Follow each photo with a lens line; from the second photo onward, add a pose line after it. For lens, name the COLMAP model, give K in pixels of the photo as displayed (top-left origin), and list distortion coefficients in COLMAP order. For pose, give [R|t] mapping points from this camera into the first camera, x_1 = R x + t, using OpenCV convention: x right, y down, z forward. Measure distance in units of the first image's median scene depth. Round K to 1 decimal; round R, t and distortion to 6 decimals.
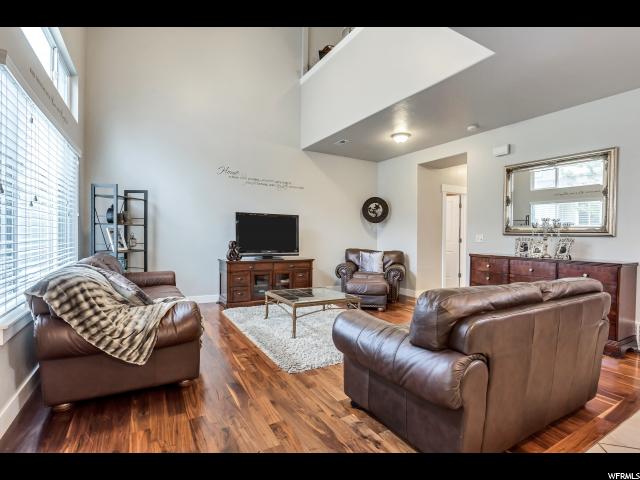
lens RADIAL K [[314.1, 0, 321.4], [0, 314.1, 238.1], [0, 0, 1]] dist [-0.002782, 0.000133]
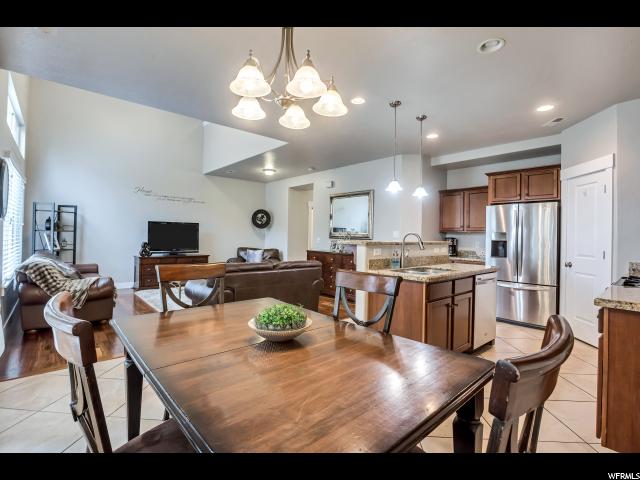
lens RADIAL K [[297.9, 0, 308.5], [0, 297.9, 226.7], [0, 0, 1]] dist [-0.002857, -0.000605]
pose [[0.983280, 0.006659, 0.181979, 0.217268], [-0.000145, 0.999359, -0.035786, -0.014213], [-0.182101, 0.035162, 0.982651, -0.485346]]
